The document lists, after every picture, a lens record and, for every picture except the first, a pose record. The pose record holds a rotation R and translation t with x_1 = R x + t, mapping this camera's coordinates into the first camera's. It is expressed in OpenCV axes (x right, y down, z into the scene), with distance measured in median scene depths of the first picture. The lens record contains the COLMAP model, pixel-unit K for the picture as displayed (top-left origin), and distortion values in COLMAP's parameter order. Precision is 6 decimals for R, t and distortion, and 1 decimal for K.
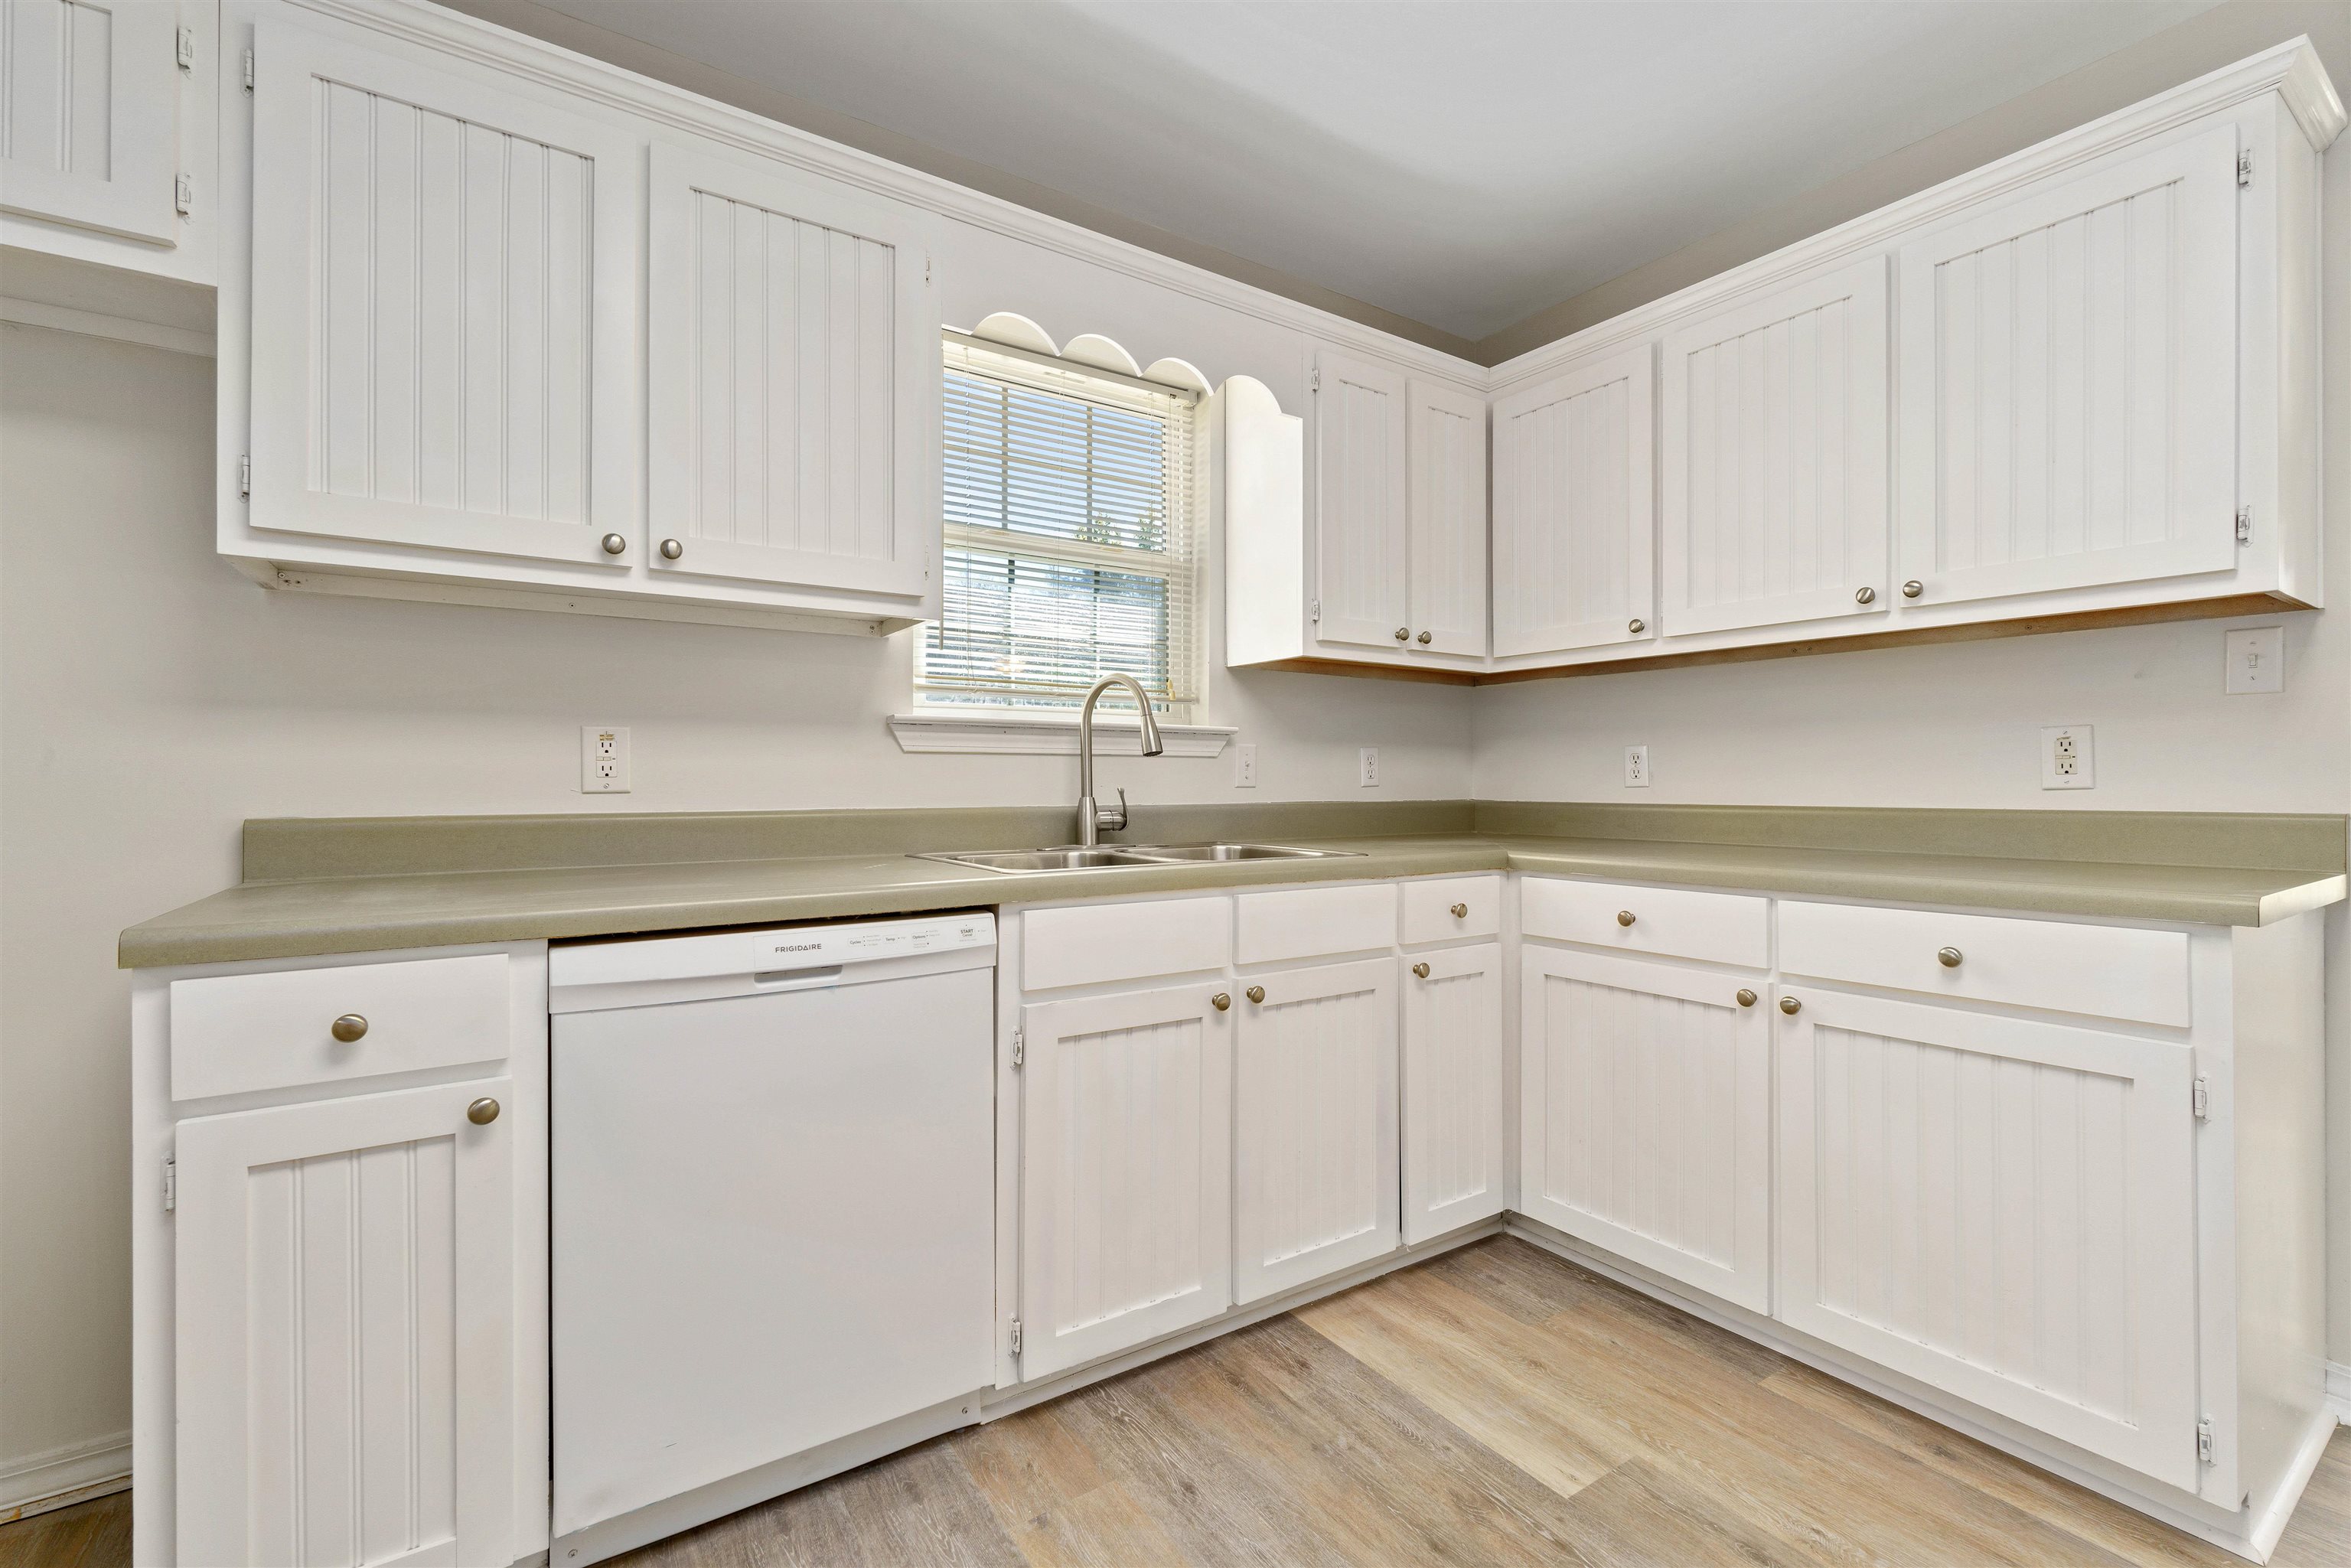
lens RADIAL K [[1013.9, 0, 1179.9], [0, 1013.9, 777.9], [0, 0, 1]] dist [-0.006108, 0.001510]
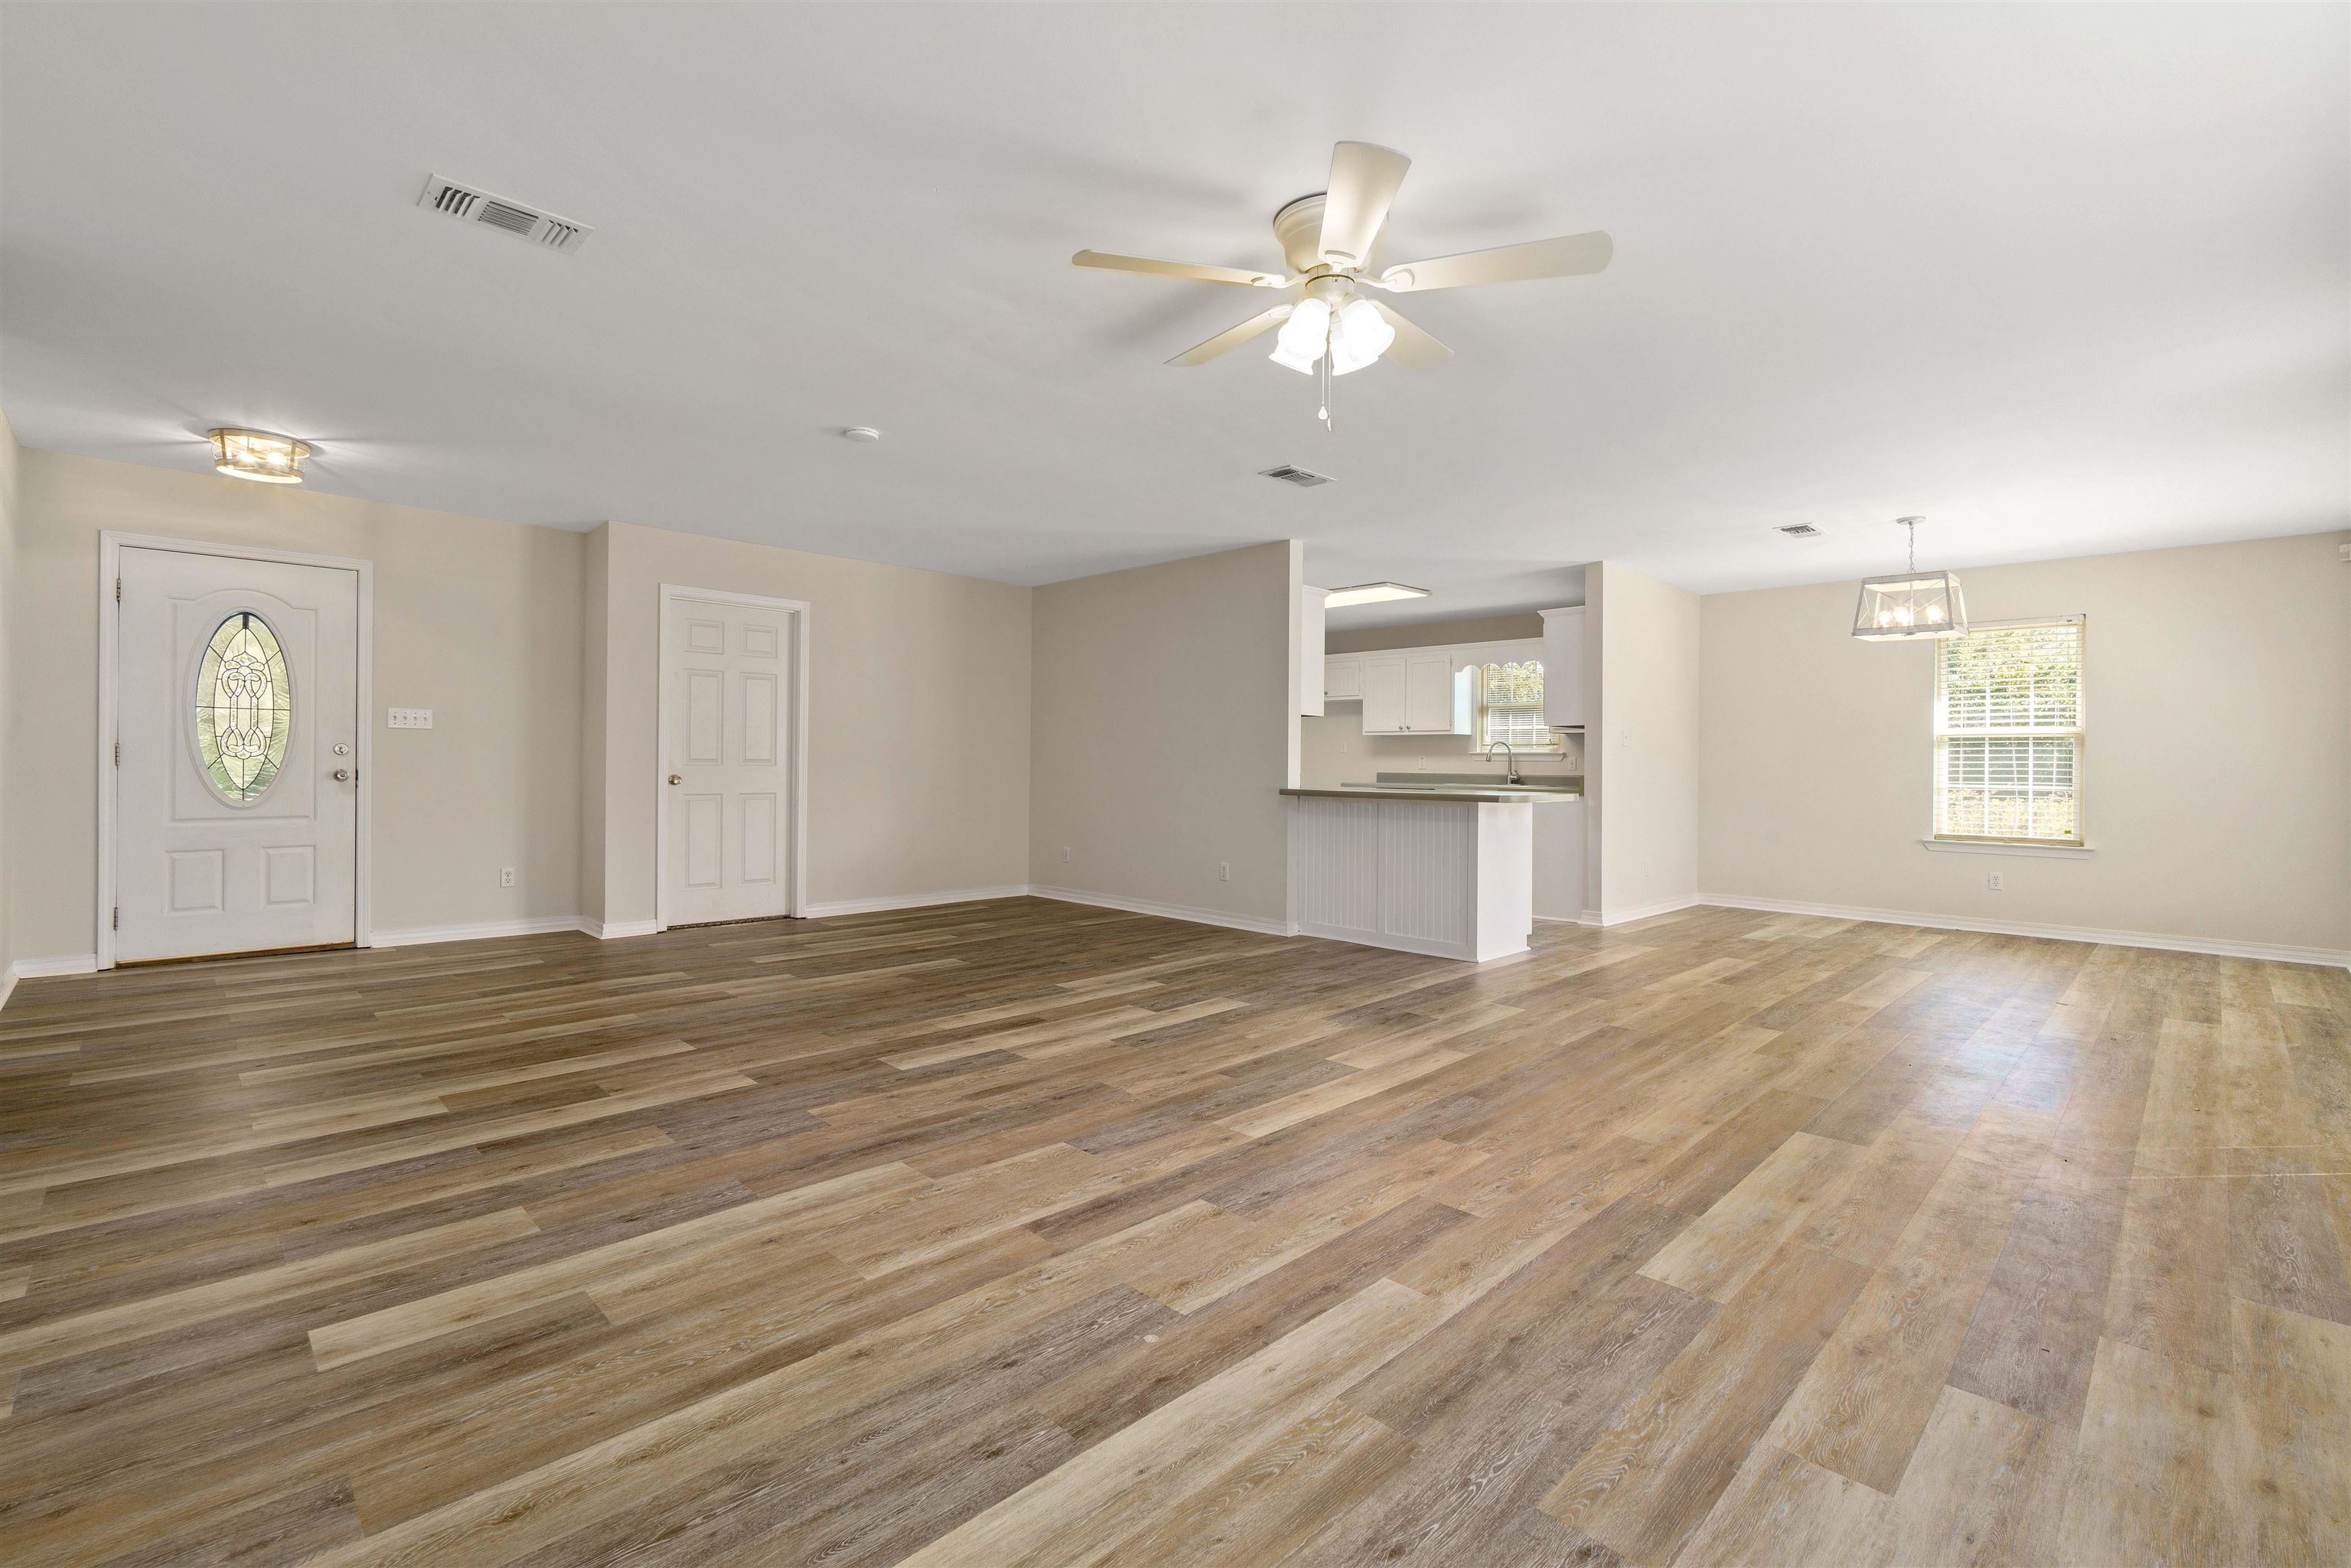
lens RADIAL K [[1013.9, 0, 1172.1], [0, 1013.9, 778.8], [0, 0, 1]] dist [-0.006108, 0.001510]
pose [[0.180794, 0.013326, -0.983431, 4.361876], [-0.009133, 0.999888, 0.011870, 0.012896], [0.983479, 0.006836, 0.180896, -1.221977]]
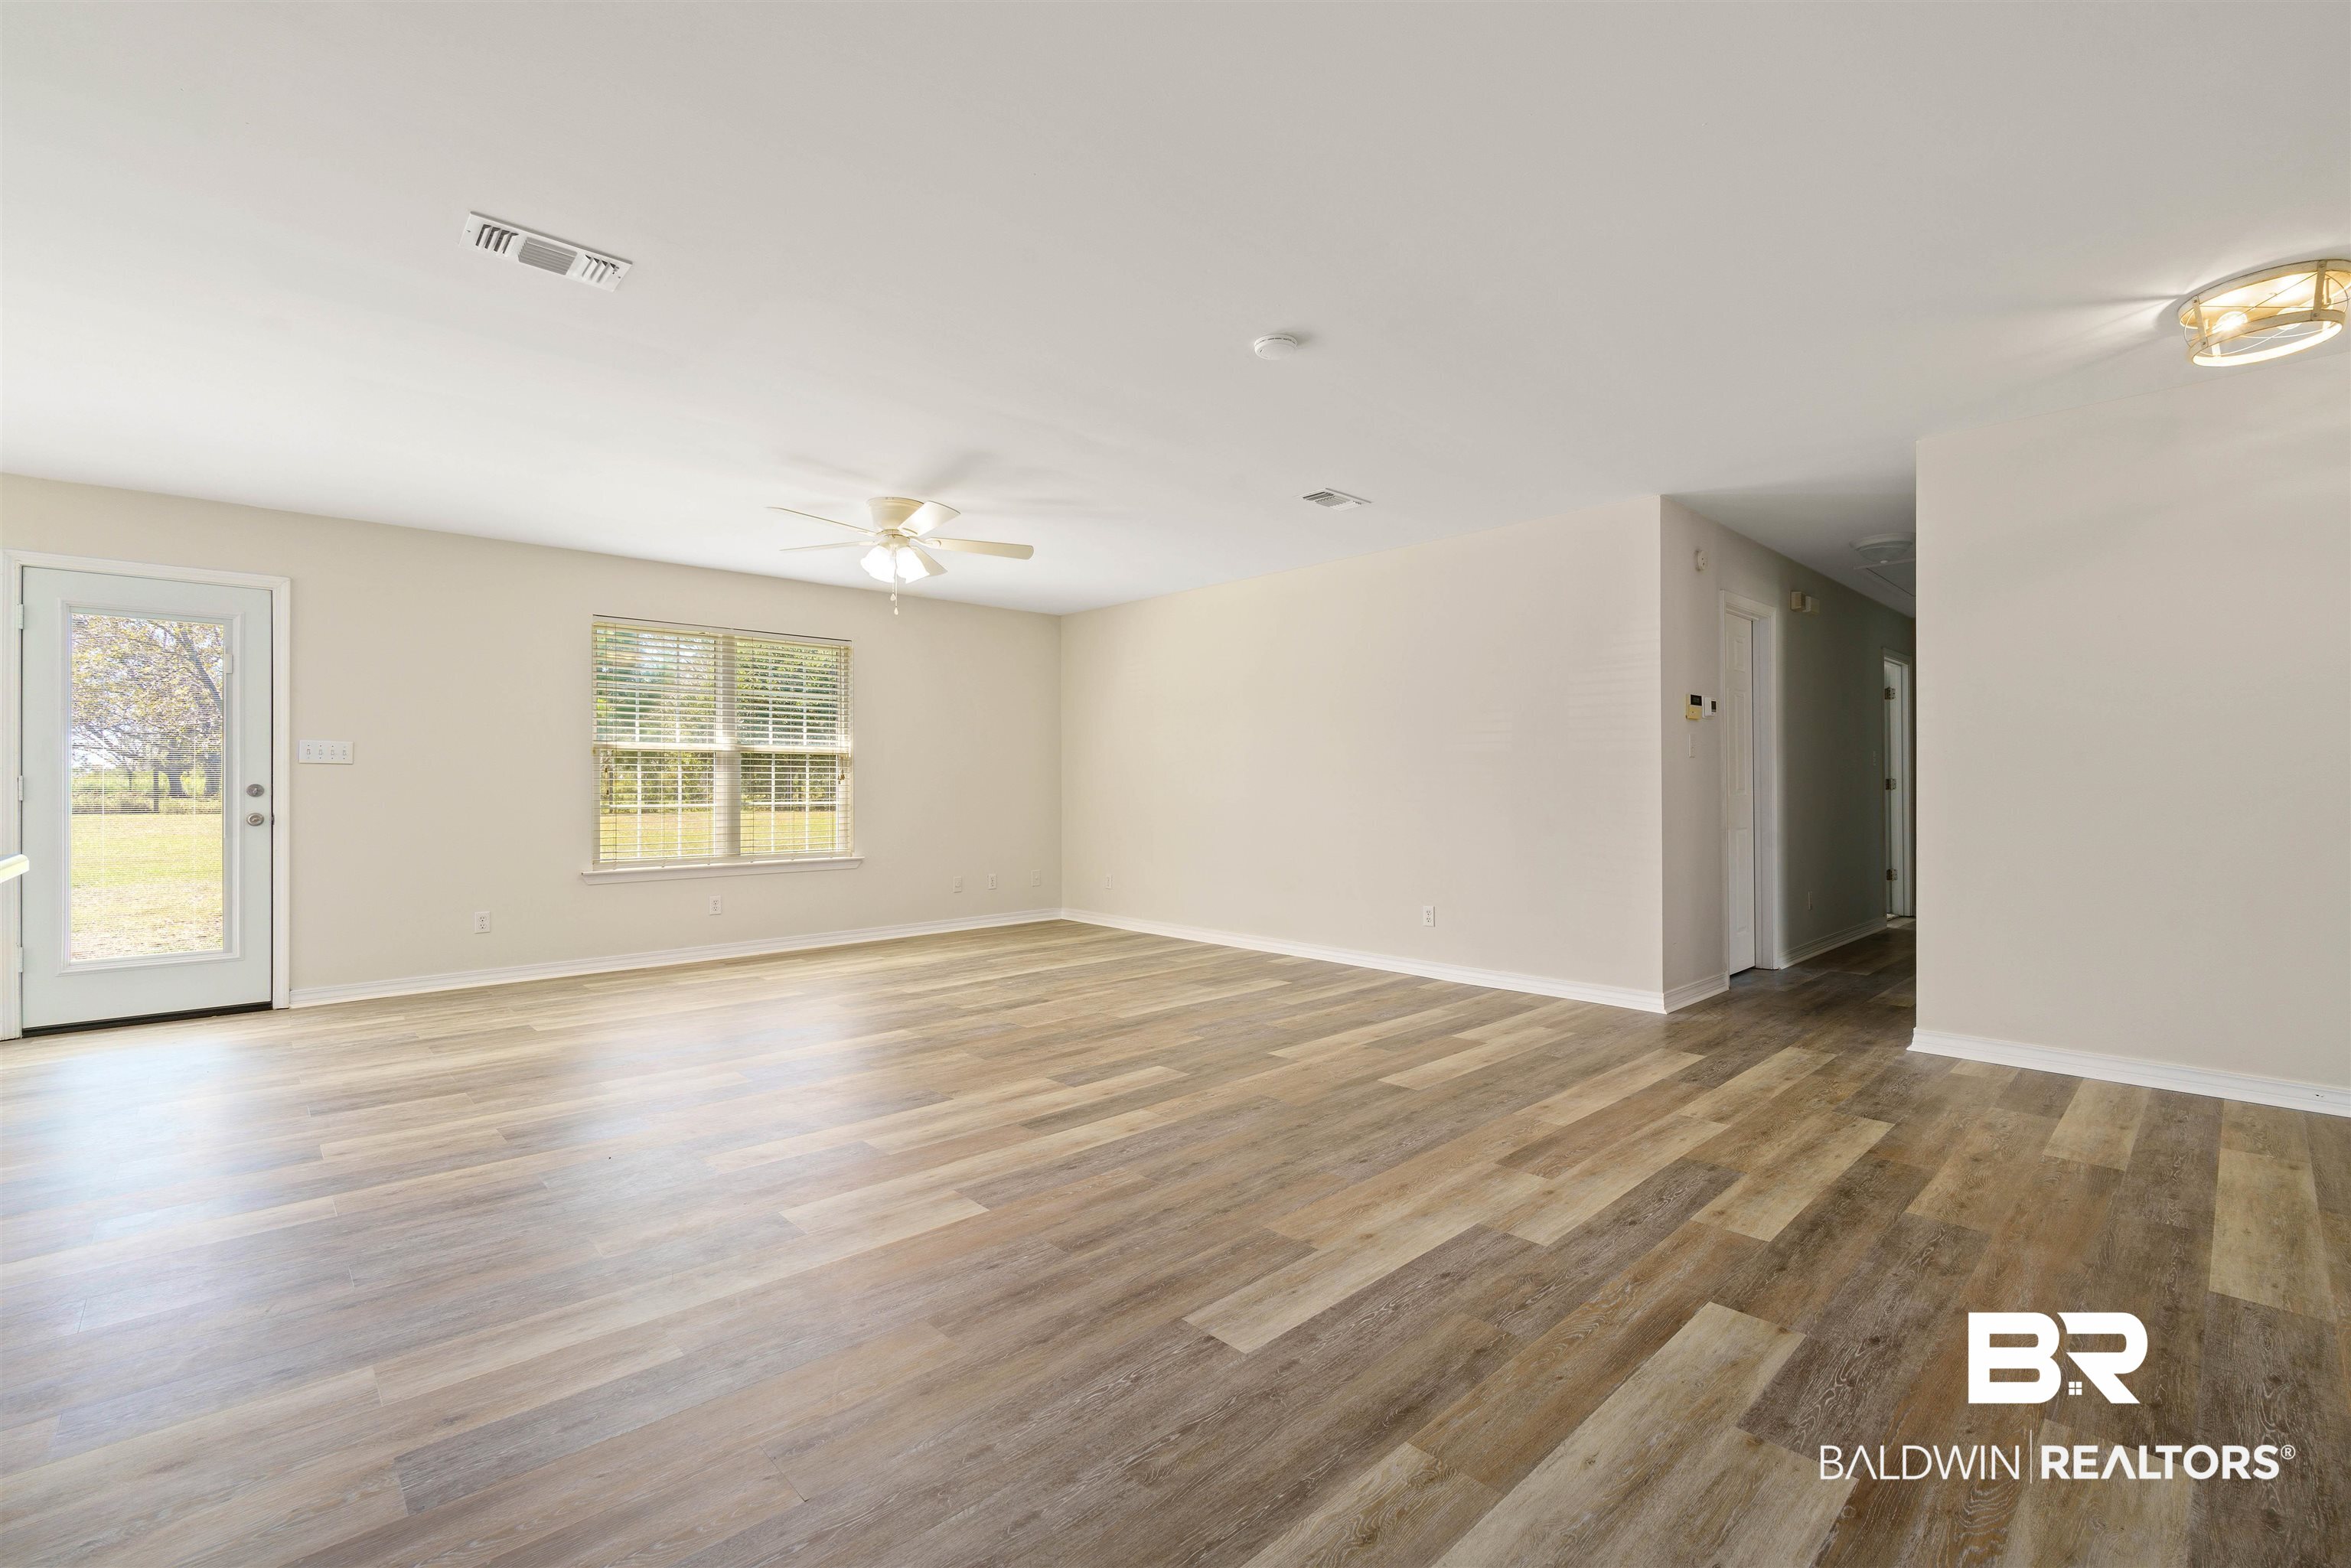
lens RADIAL K [[1013.9, 0, 1191.4], [0, 1013.9, 778.4], [0, 0, 1]] dist [-0.006108, 0.001510]
pose [[-0.172327, 0.004044, 0.985031, 0.381618], [0.001827, 0.999991, -0.003786, -0.011143], [-0.985038, 0.001147, -0.172333, -1.075851]]
